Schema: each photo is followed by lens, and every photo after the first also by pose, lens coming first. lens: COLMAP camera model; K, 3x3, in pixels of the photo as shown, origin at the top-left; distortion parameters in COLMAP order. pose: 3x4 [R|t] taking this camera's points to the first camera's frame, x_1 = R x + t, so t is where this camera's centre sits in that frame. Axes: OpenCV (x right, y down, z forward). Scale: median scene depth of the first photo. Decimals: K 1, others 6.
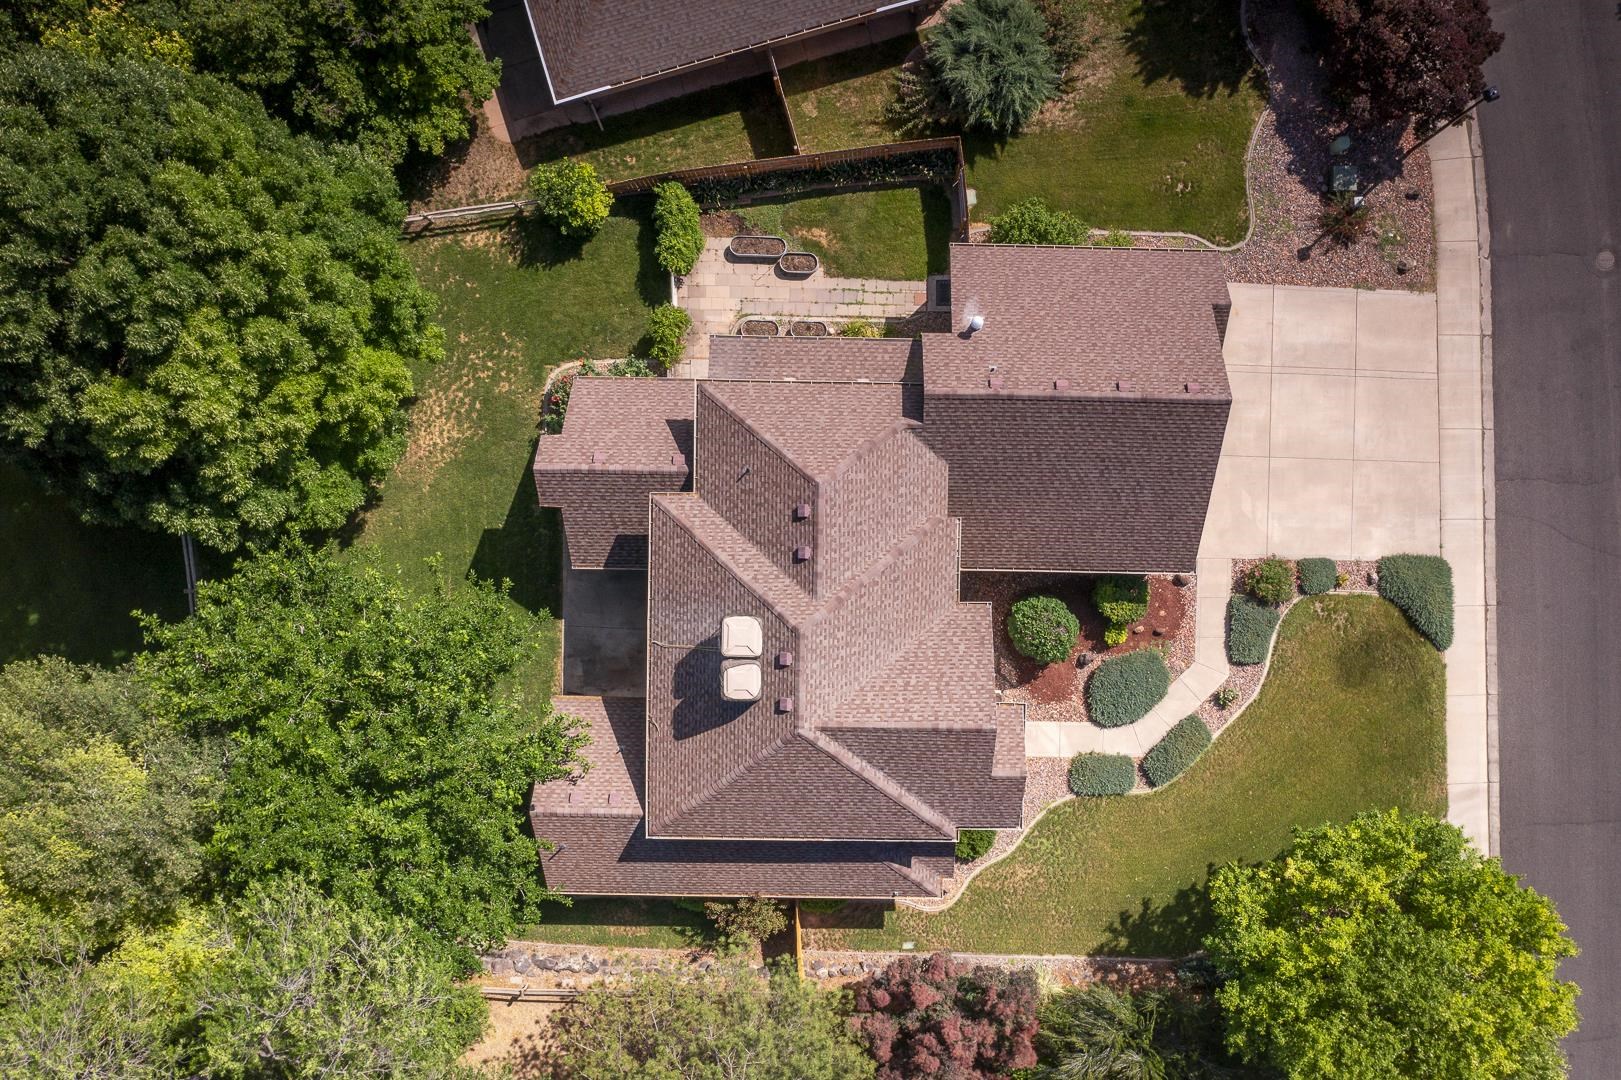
lens RADIAL K [[1310.0, 0, 814.7], [0, 1310.0, 545.4], [0, 0, 1]] dist [-0.007878, 0.000976]
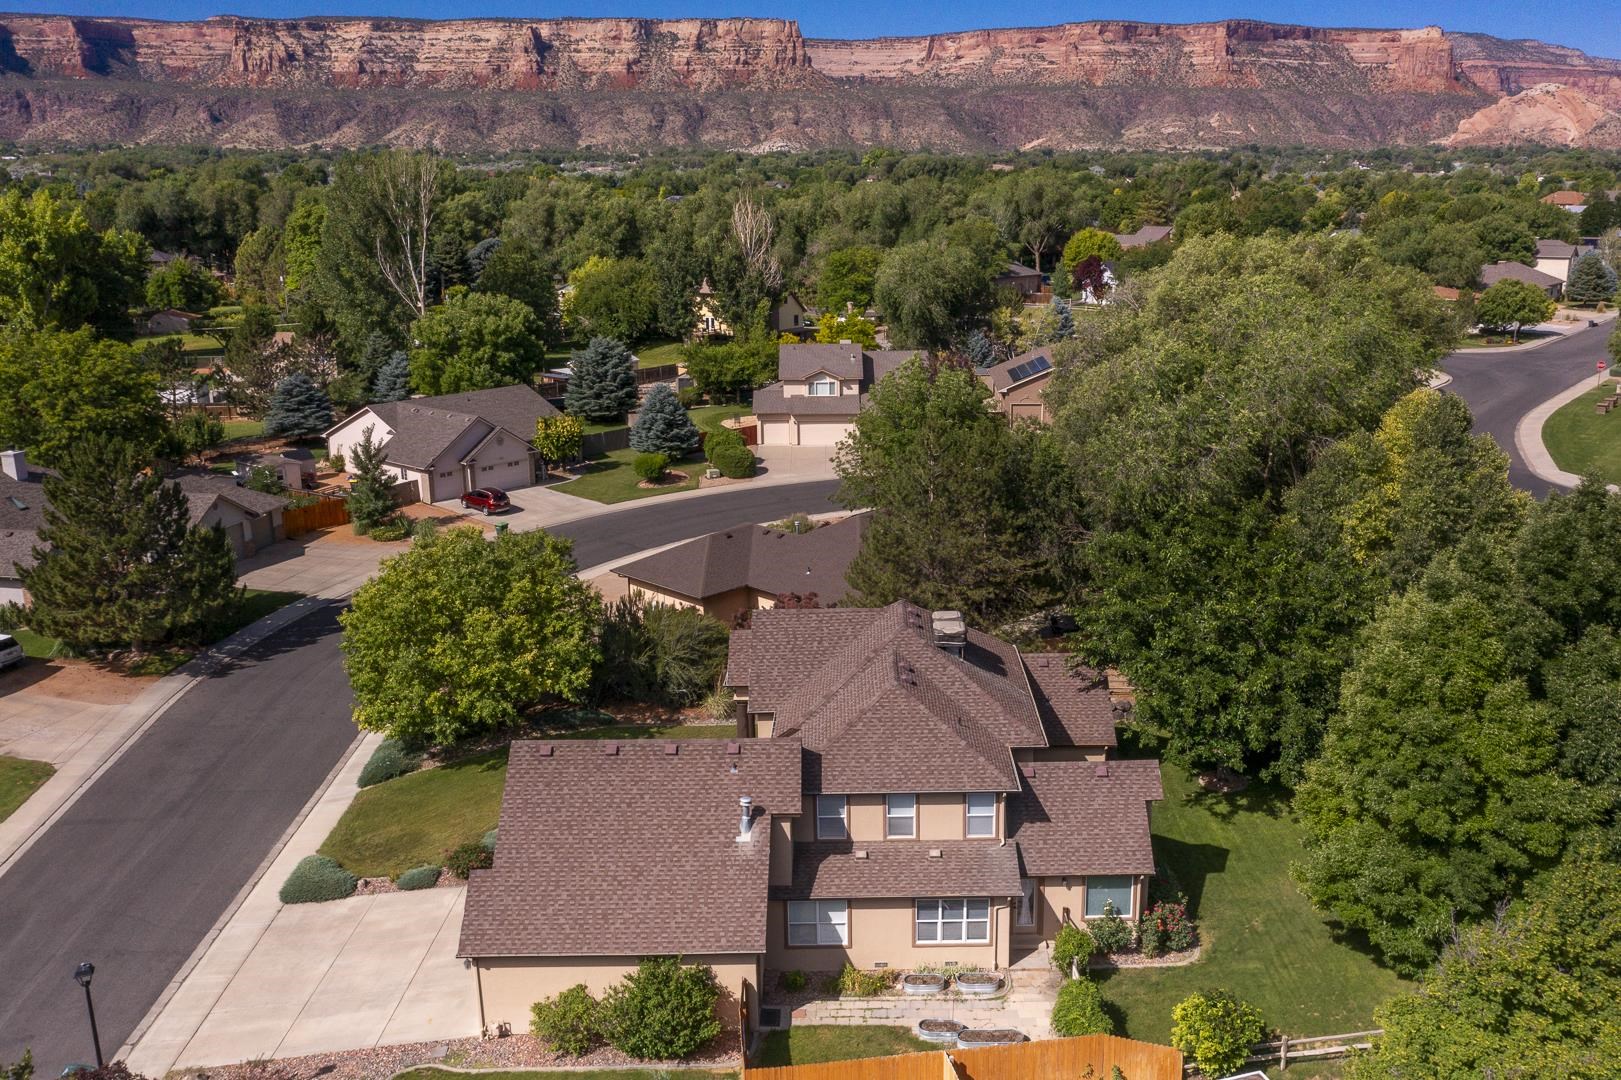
lens RADIAL K [[1375.1, 0, 897.7], [0, 1375.1, 546.2], [0, 0, 1]] dist [-0.012514, 0.010891]
pose [[-0.999115, 0.011993, -0.040323, 0.047247], [-0.042067, -0.293616, 0.954997, -0.945108], [-0.000386, 0.955848, 0.293861, 0.430833]]
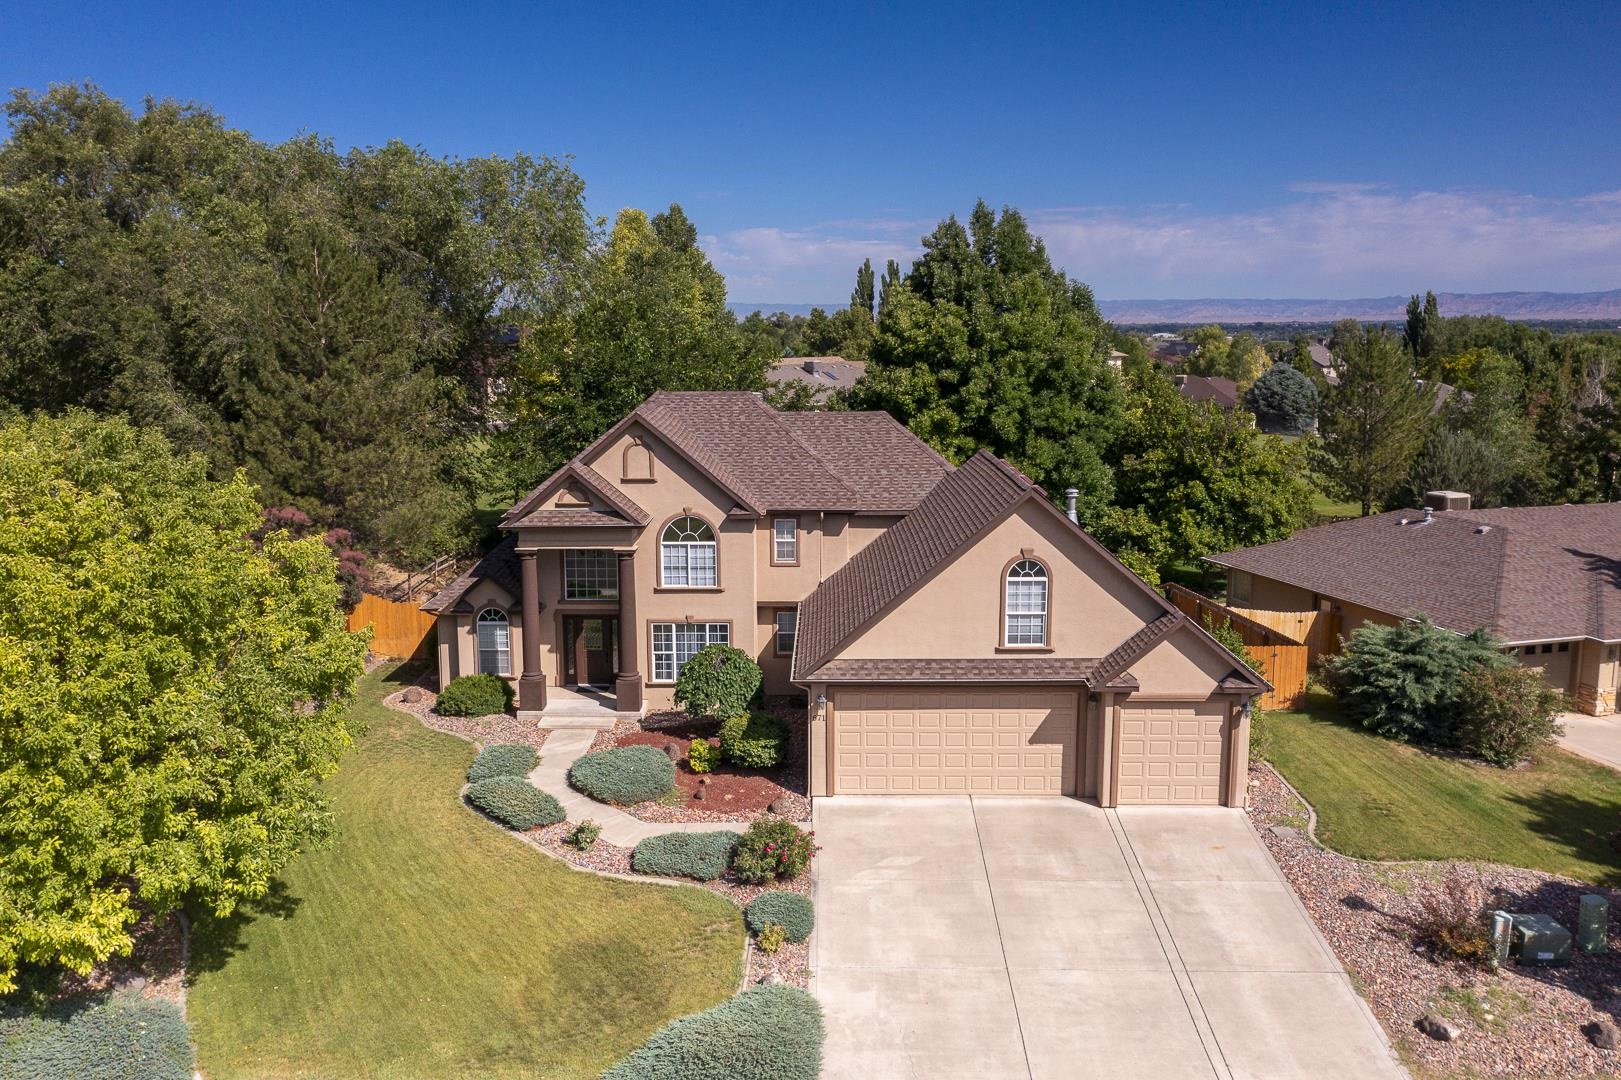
lens RADIAL K [[1310.0, 0, 788.1], [0, 1310.0, 541.8], [0, 0, 1]] dist [-0.007878, 0.000976]
pose [[-0.009673, 0.161804, -0.986776, 0.885670], [-0.999320, -0.036686, 0.003780, 0.023534], [-0.035589, 0.986141, 0.162049, 0.757873]]
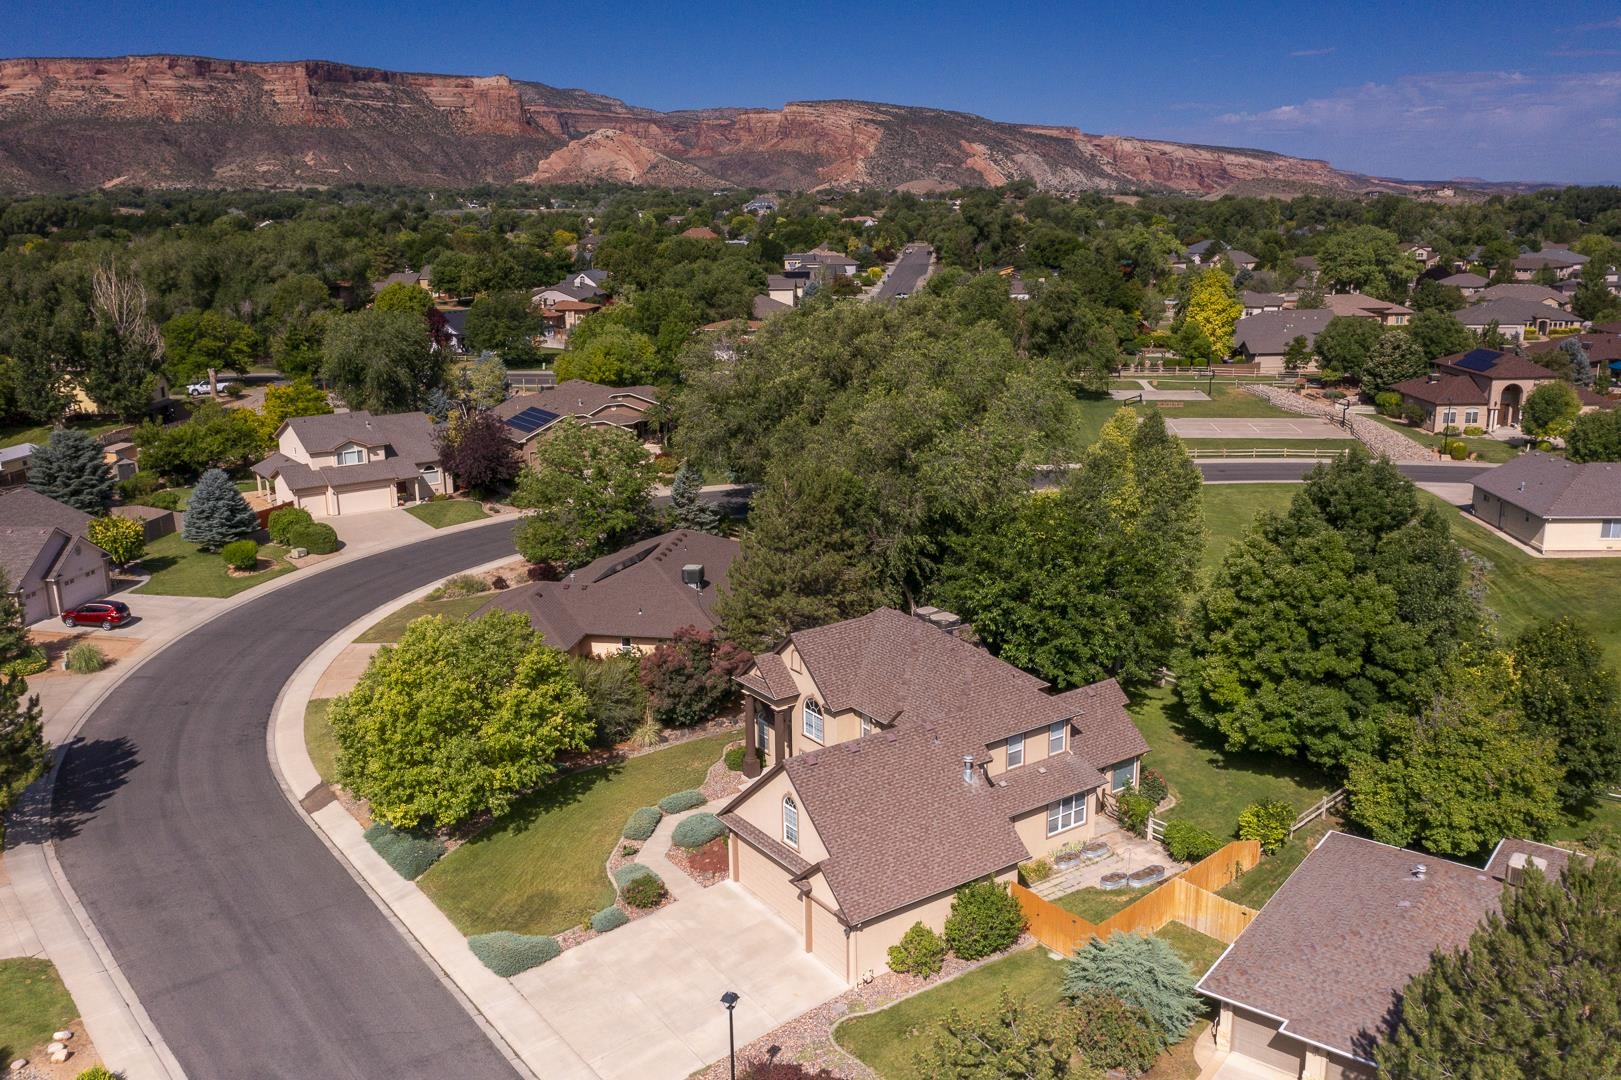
lens RADIAL K [[1310.0, 0, 813.1], [0, 1310.0, 542.3], [0, 0, 1]] dist [-0.007878, 0.000976]
pose [[-0.811913, 0.153376, -0.563270, 0.835405], [-0.583690, -0.230017, 0.778715, -0.906743], [-0.010125, 0.961024, 0.276278, 0.354482]]
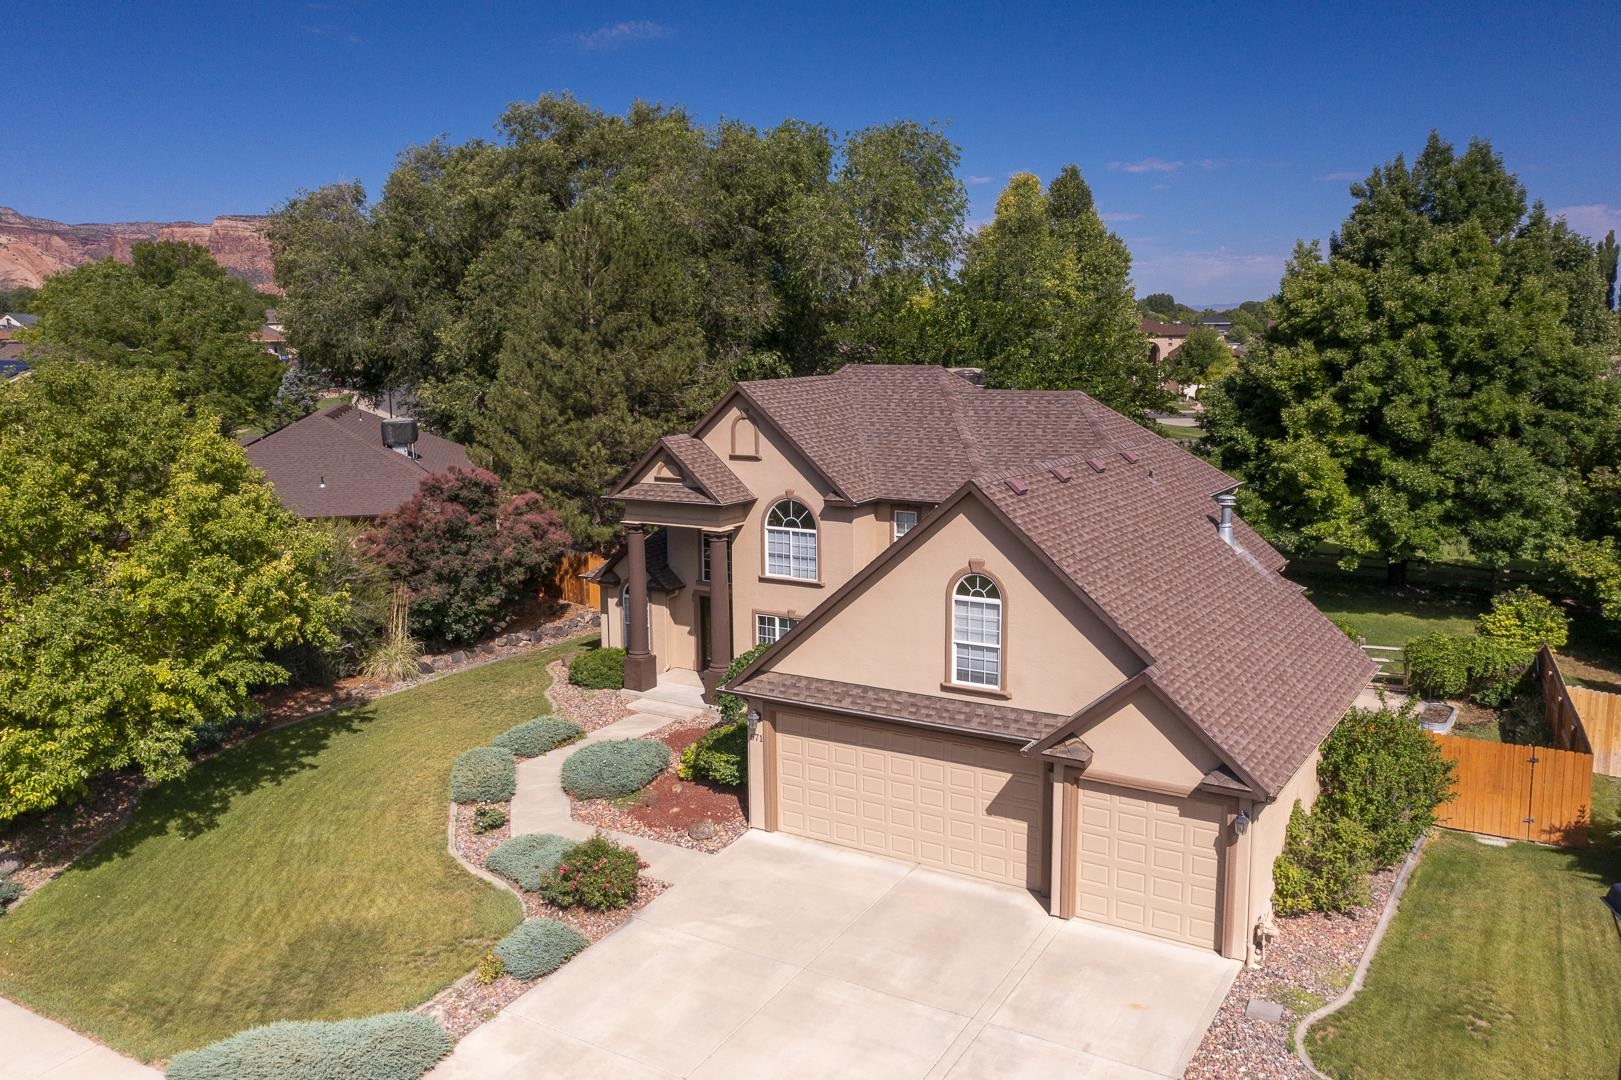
lens RADIAL K [[1310.0, 0, 794.5], [0, 1310.0, 543.2], [0, 0, 1]] dist [-0.007878, 0.000976]
pose [[-0.529539, 0.142510, -0.836229, 0.704007], [-0.847967, -0.115936, 0.517214, -0.281026], [-0.023241, 0.982980, 0.182236, 0.766209]]
